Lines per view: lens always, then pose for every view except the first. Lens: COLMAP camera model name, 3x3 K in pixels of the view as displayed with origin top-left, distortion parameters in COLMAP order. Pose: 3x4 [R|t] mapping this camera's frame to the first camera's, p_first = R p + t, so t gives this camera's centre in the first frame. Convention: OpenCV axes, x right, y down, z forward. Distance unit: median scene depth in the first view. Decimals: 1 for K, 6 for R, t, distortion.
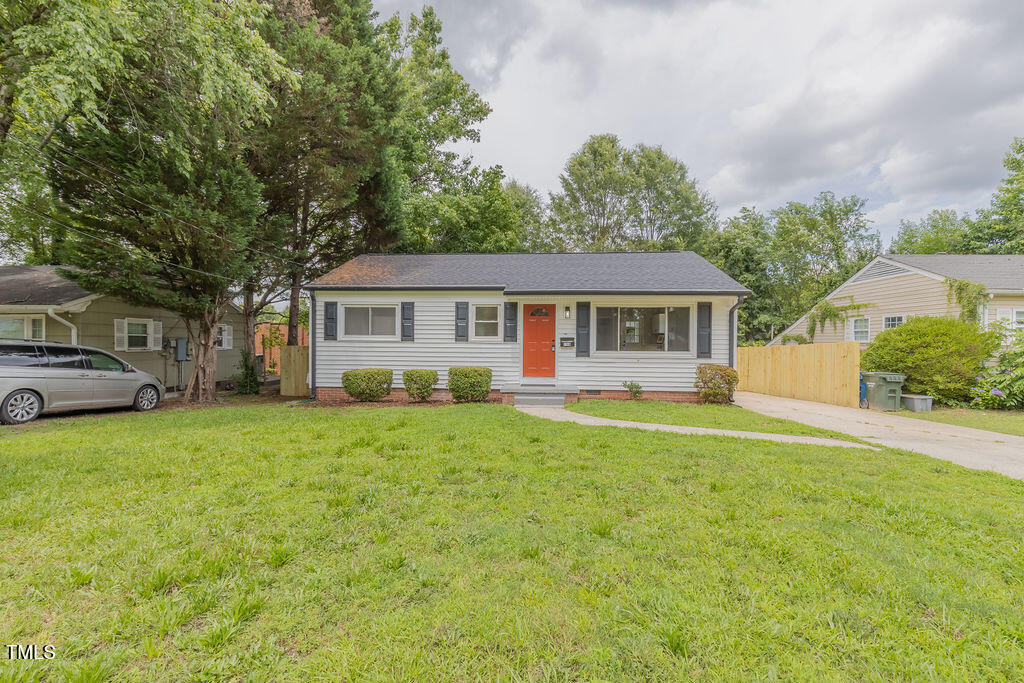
lens RADIAL K [[467.1, 0, 507.9], [0, 467.1, 348.6], [0, 0, 1]] dist [0.009152, -0.000060]
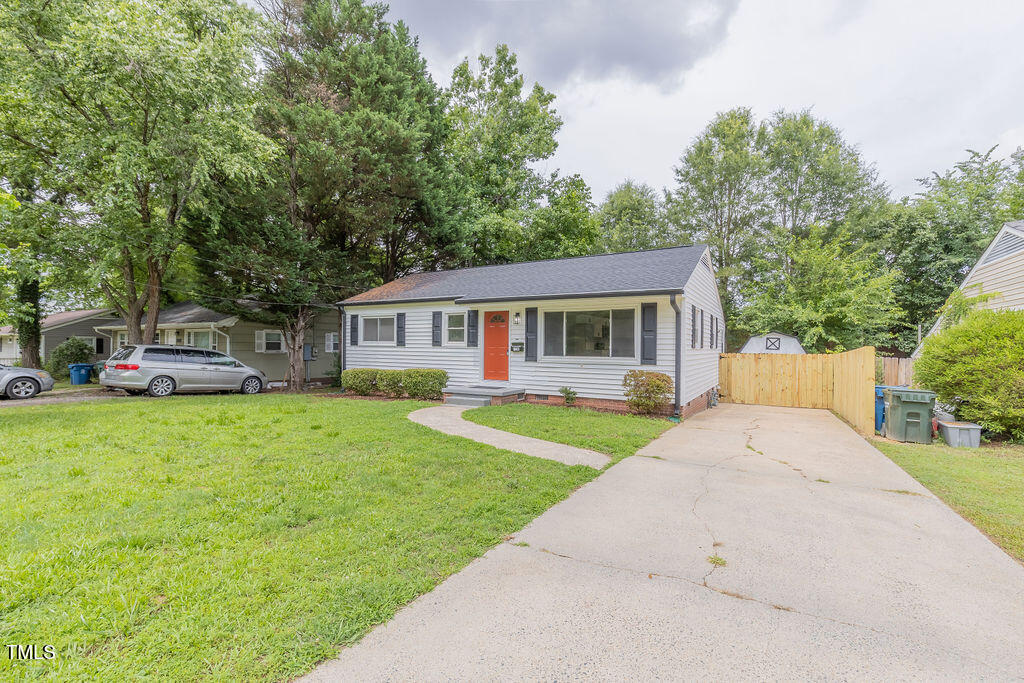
lens RADIAL K [[456.8, 0, 510.1], [0, 456.8, 345.8], [0, 0, 1]] dist [0.003391, -0.000392]
pose [[0.896722, -0.000082, -0.442595, 0.553693], [-0.006917, 0.999875, -0.014199, -0.002043], [0.442540, 0.015794, 0.896609, 0.086696]]
